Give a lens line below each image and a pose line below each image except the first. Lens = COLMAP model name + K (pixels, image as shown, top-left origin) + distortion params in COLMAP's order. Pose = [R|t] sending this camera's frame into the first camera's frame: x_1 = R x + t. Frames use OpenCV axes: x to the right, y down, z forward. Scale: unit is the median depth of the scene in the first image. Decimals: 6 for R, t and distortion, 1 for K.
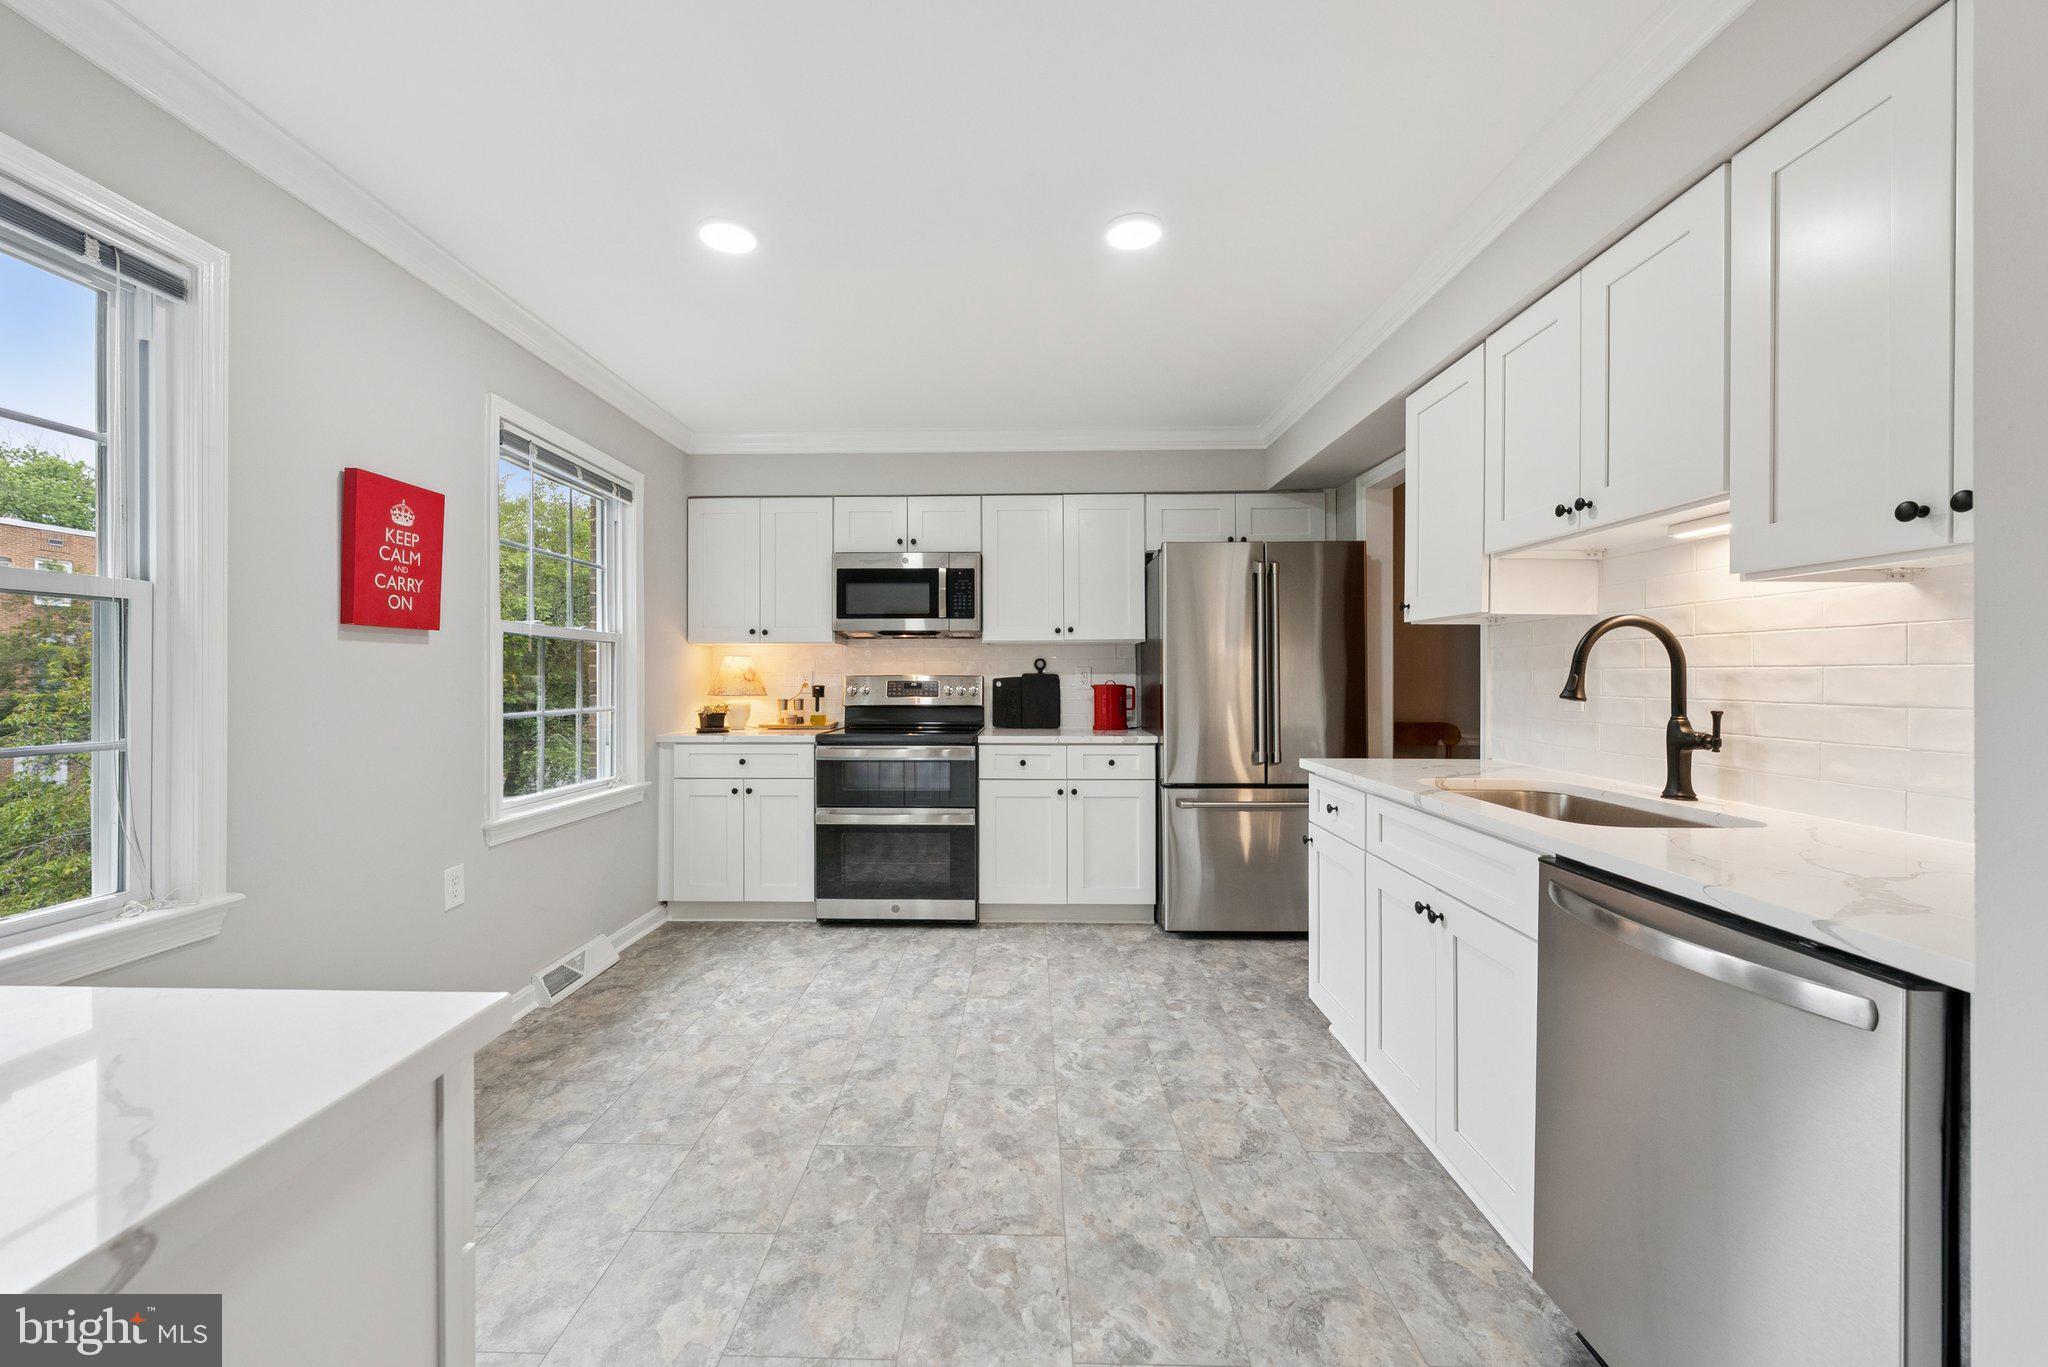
lens RADIAL K [[785.0, 0, 1008.8], [0, 785.0, 677.0], [0, 0, 1]] dist [0.000067, -0.002588]
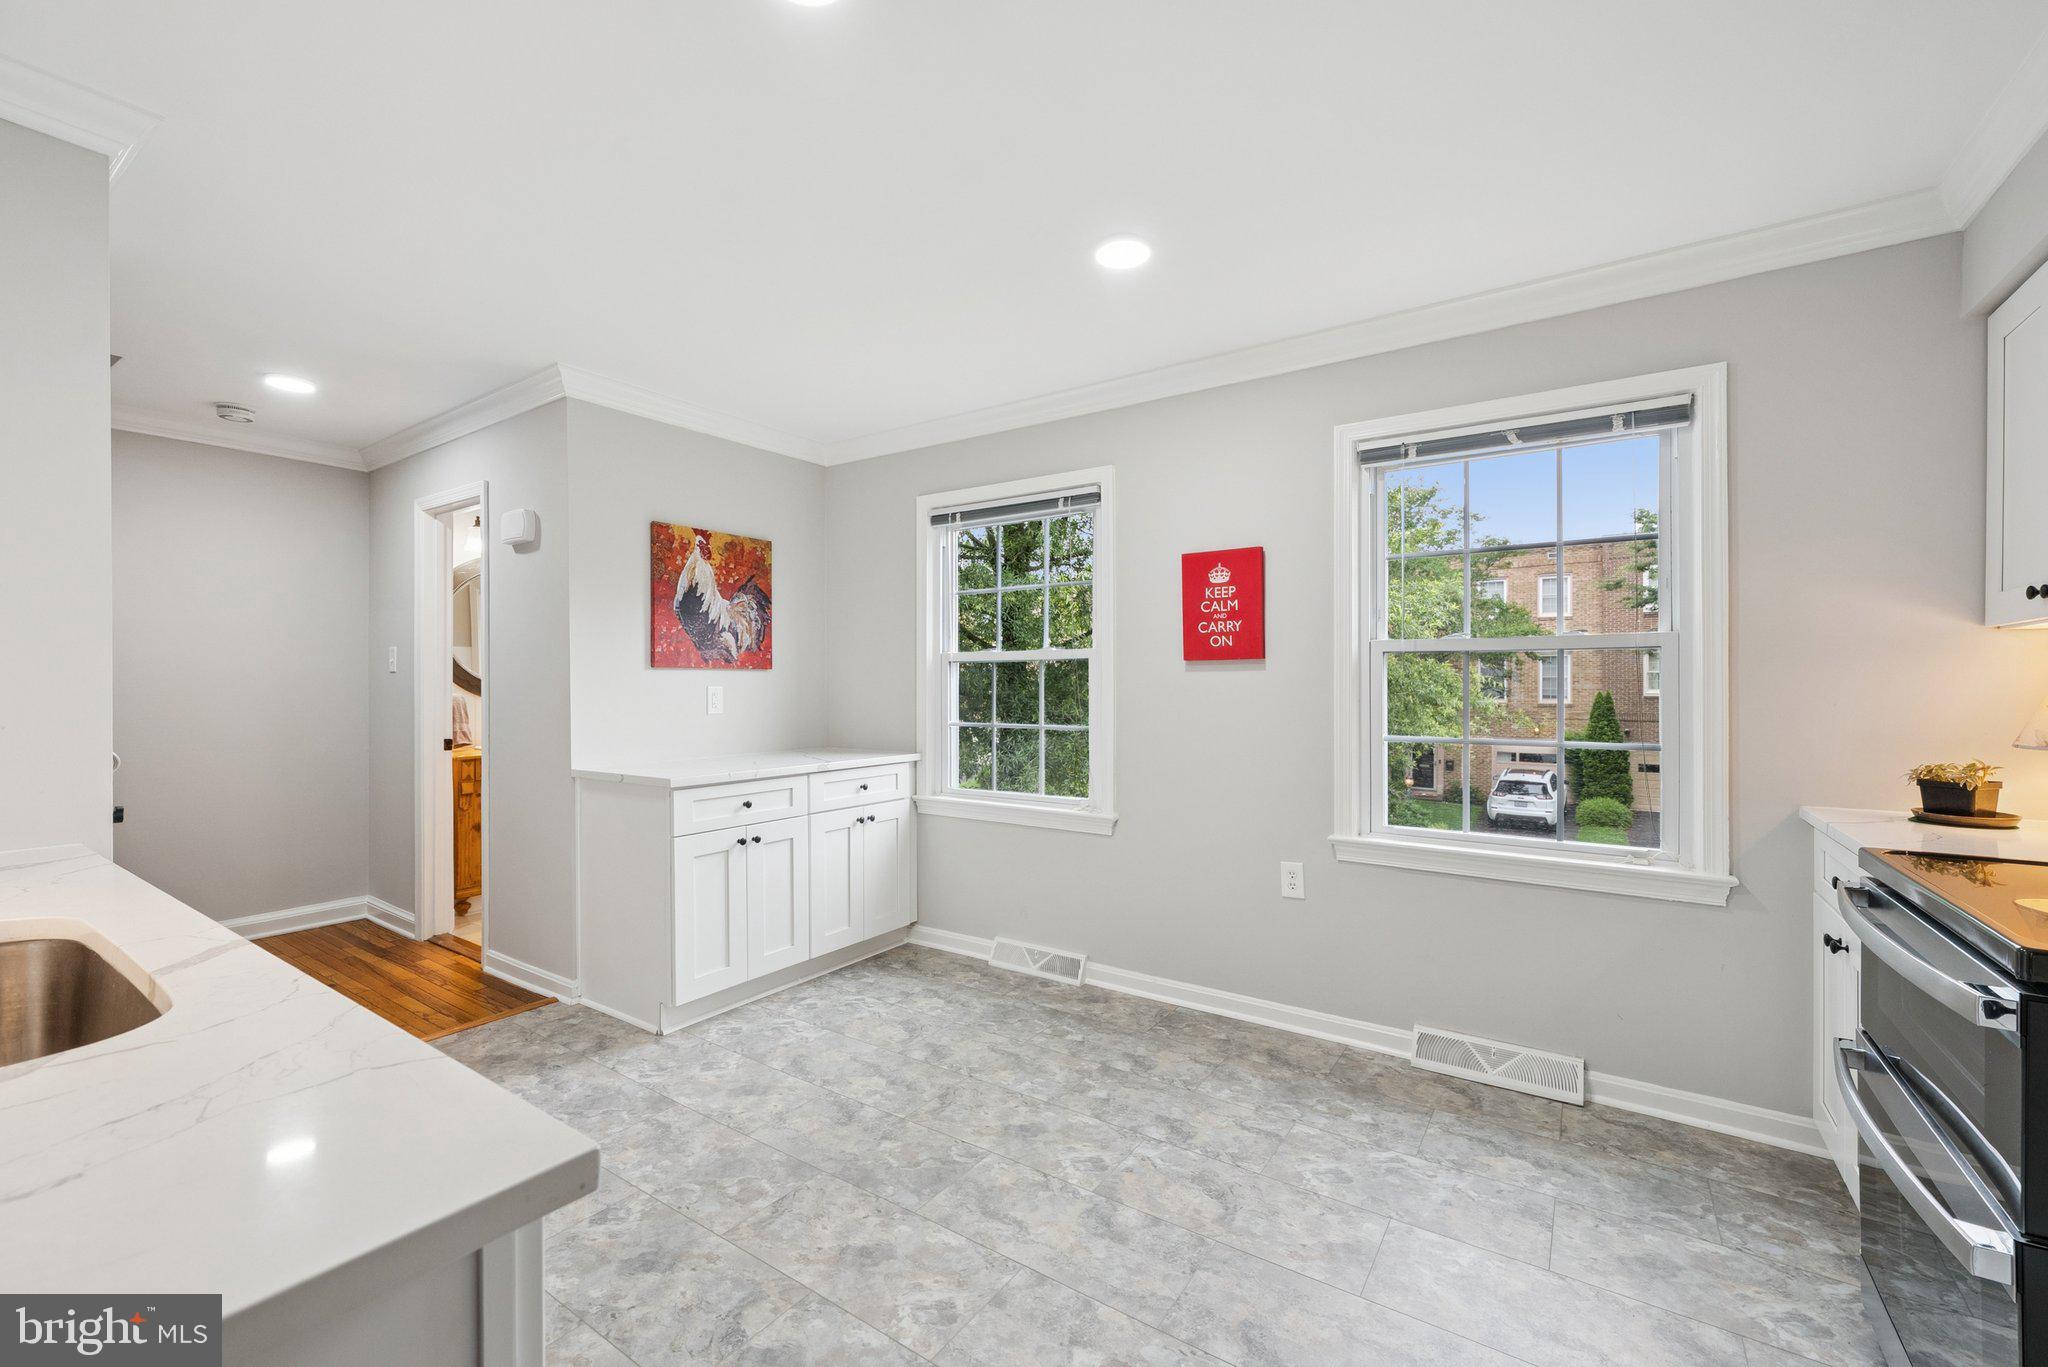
lens RADIAL K [[843.1, 0, 1016.0], [0, 843.1, 686.6], [0, 0, 1]] dist [-0.001367, -0.000166]
pose [[-0.548409, 0.001351, -0.836209, 0.466984], [0.001248, 0.999999, 0.000798, -0.014673], [0.836209, -0.000606, -0.548410, 1.143141]]
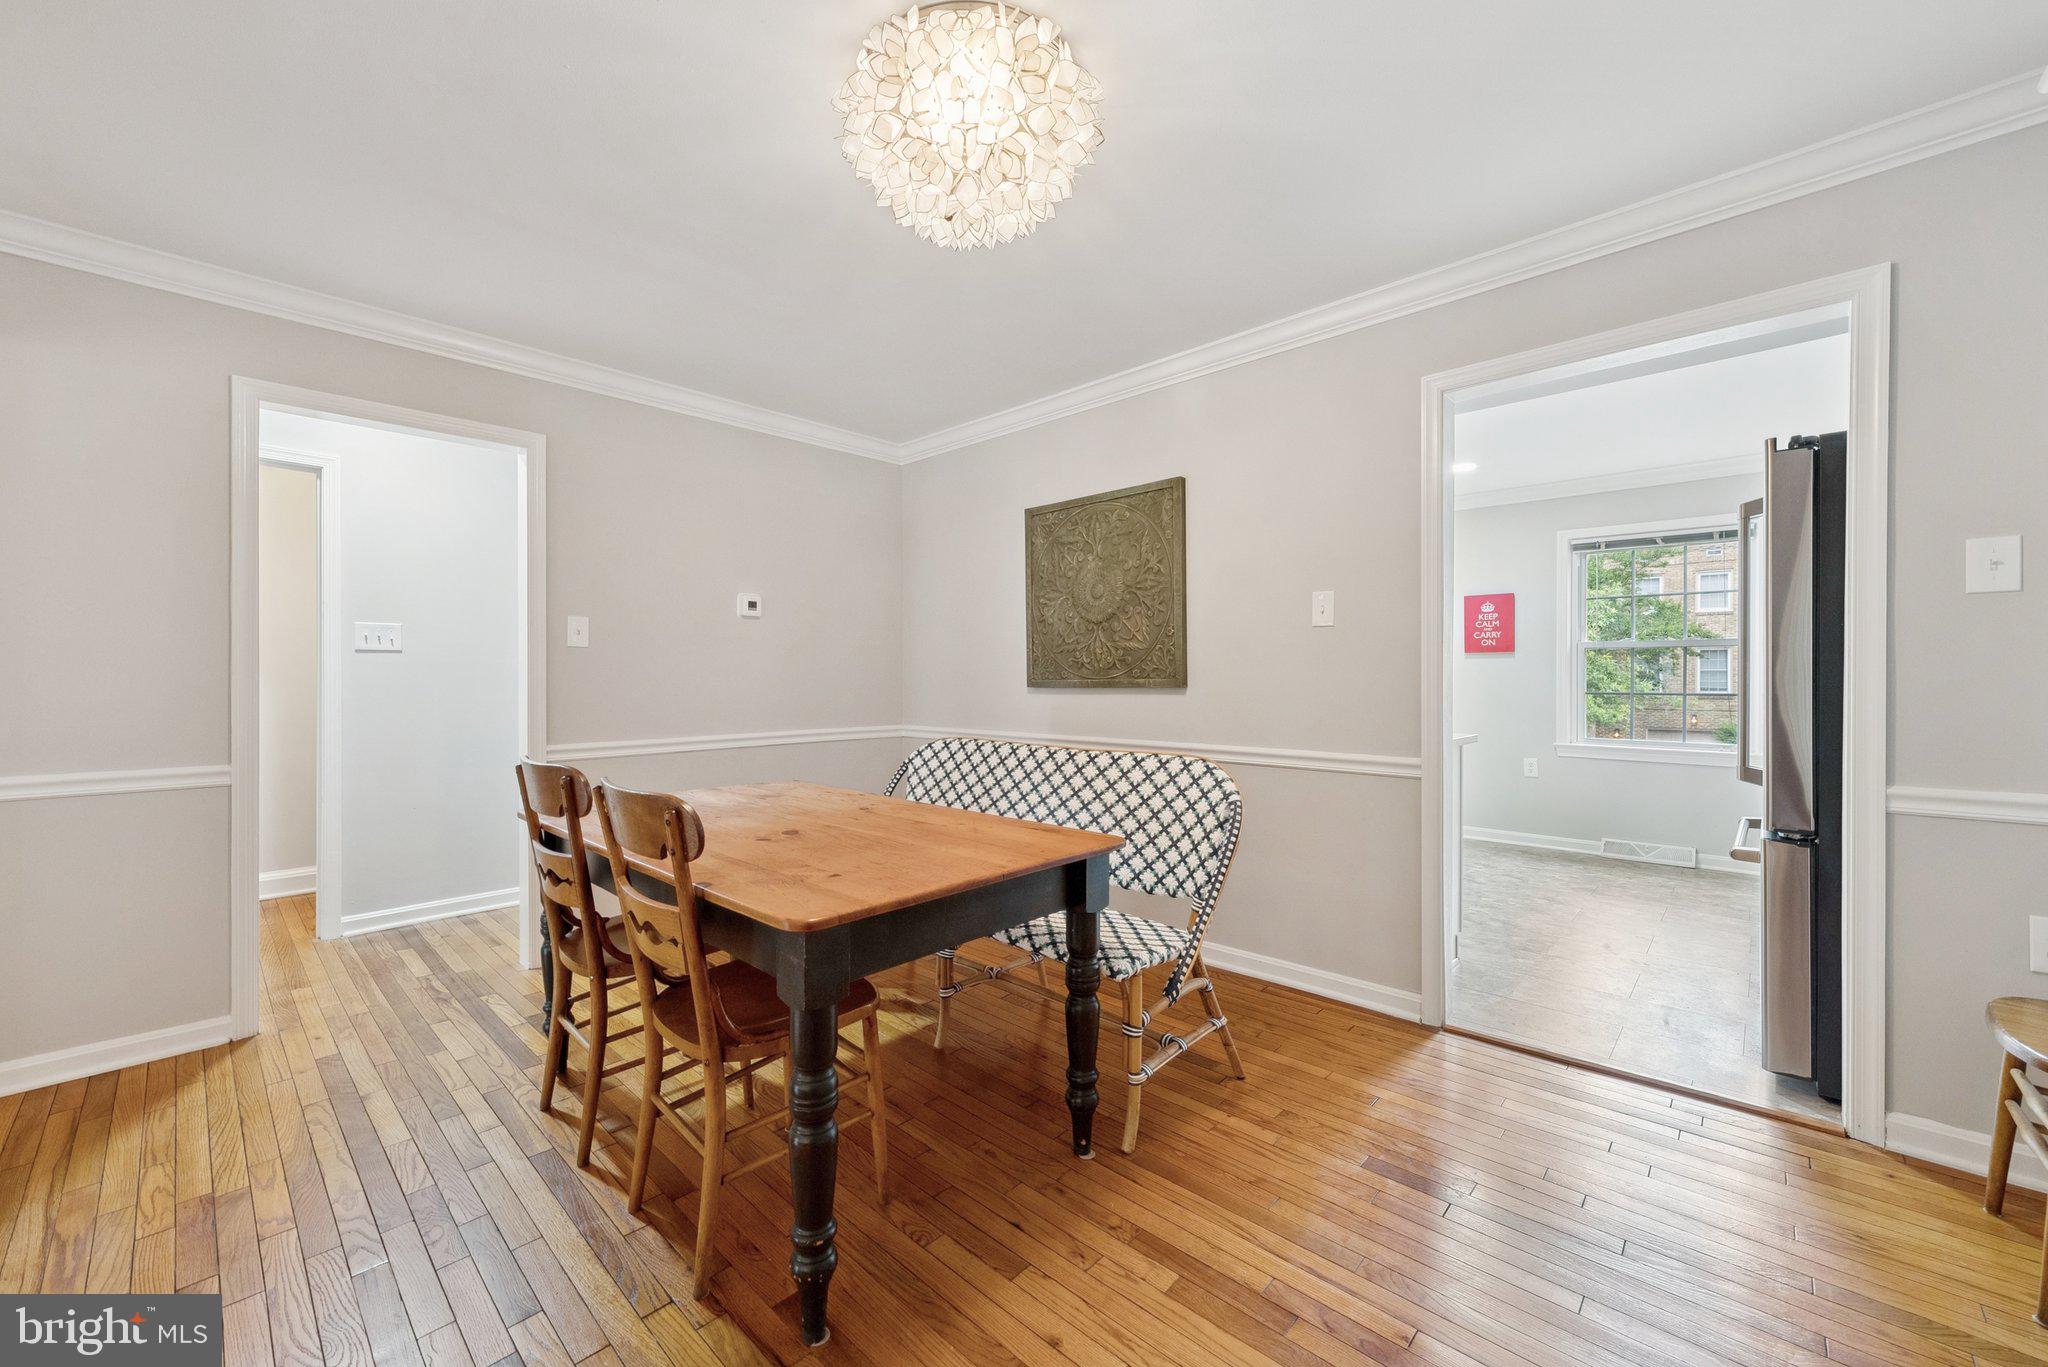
lens RADIAL K [[818.8, 0, 1024.0], [0, 818.8, 683.5], [0, 0, 1]] dist [0.000354, -0.000021]
pose [[-0.657358, 0.001252, -0.753577, 1.657687], [0.001050, 0.999999, 0.000746, 0.024981], [0.753578, -0.000301, -0.657359, 1.225722]]
